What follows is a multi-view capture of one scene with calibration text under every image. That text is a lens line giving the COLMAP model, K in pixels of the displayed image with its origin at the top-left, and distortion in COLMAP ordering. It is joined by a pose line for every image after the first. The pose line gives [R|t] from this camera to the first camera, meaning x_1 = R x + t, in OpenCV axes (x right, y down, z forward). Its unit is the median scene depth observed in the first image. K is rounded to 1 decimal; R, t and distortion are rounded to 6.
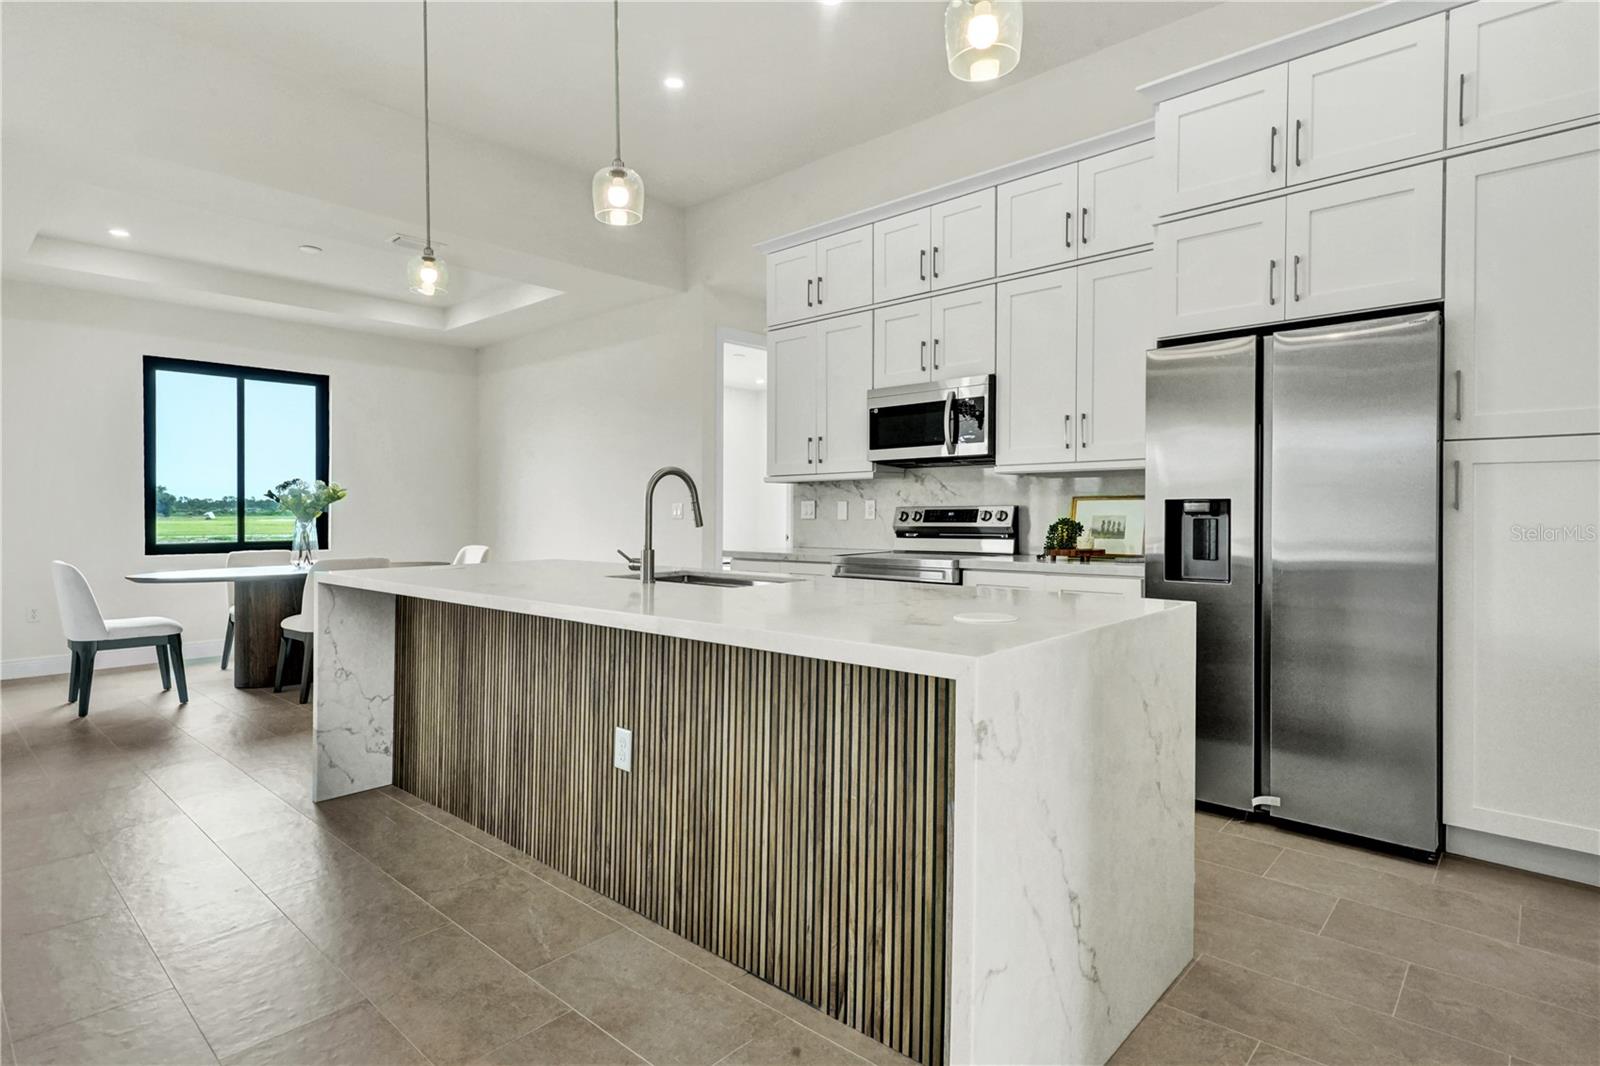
lens RADIAL K [[831.0, 0, 808.4], [0, 831.0, 524.4], [0, 0, 1]] dist [-0.004735, 0.002400]
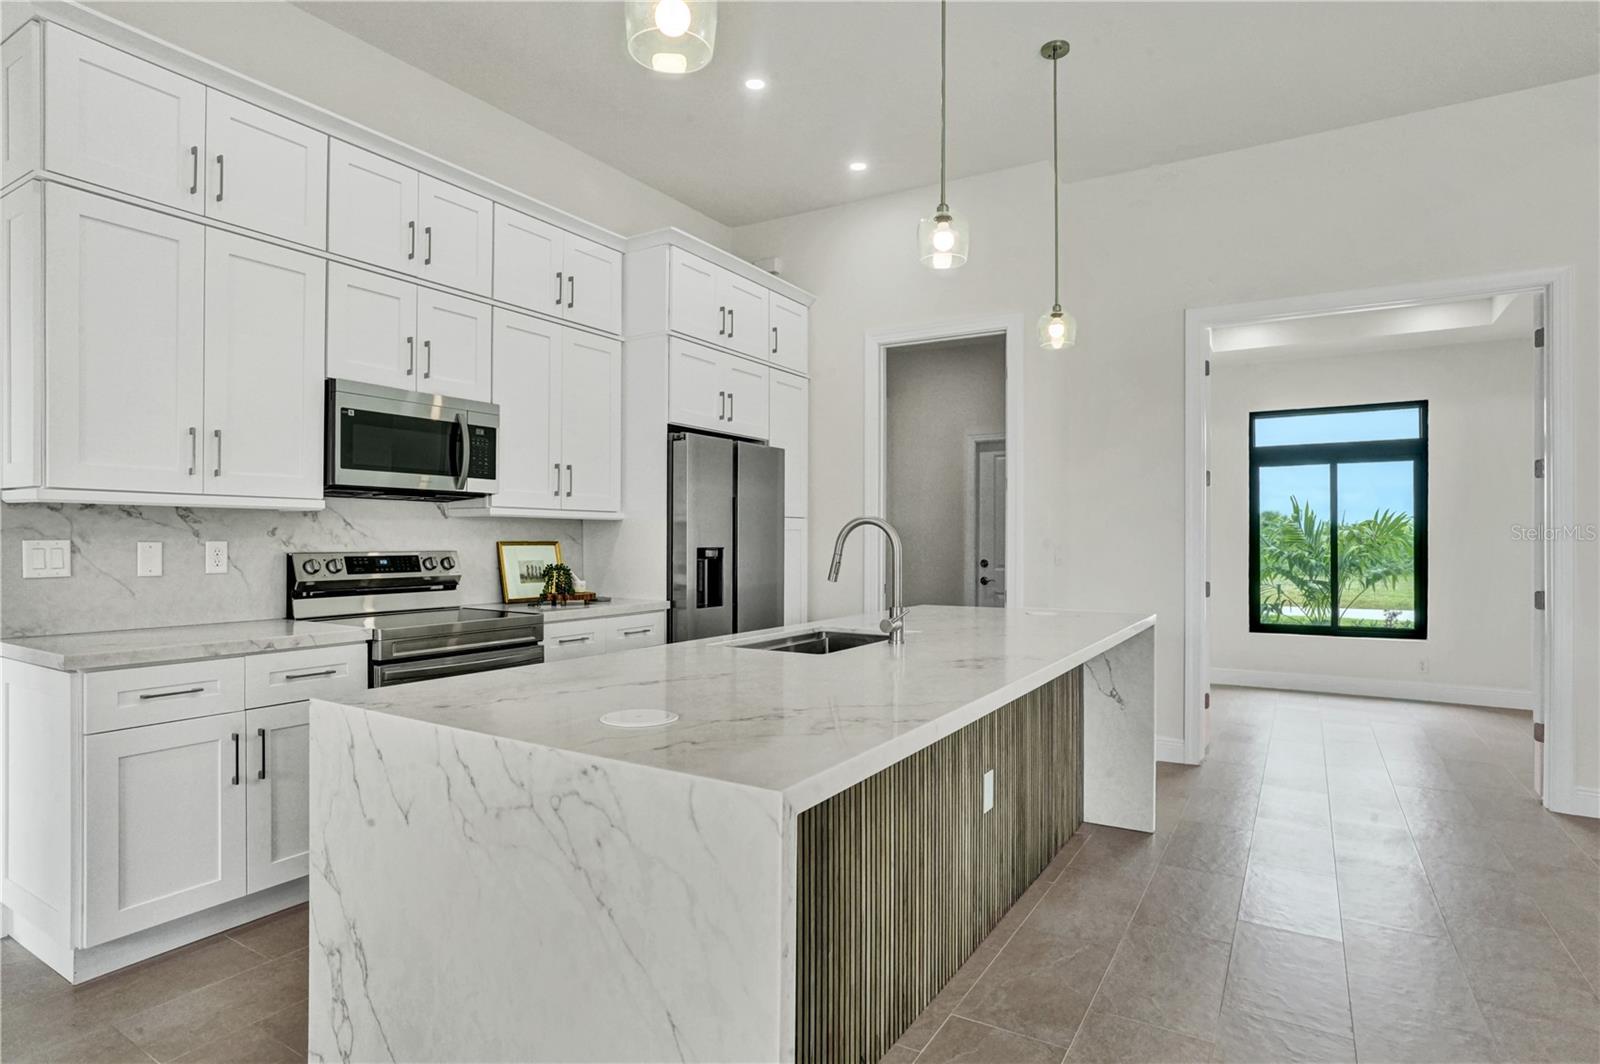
lens RADIAL K [[831.0, 0, 809.9], [0, 831.0, 534.9], [0, 0, 1]] dist [-0.004735, 0.002400]
pose [[-0.200691, 0.009230, 0.979611, -0.660606], [0.010755, 0.999916, -0.007217, -0.027732], [-0.979596, 0.009087, -0.200773, 0.768813]]
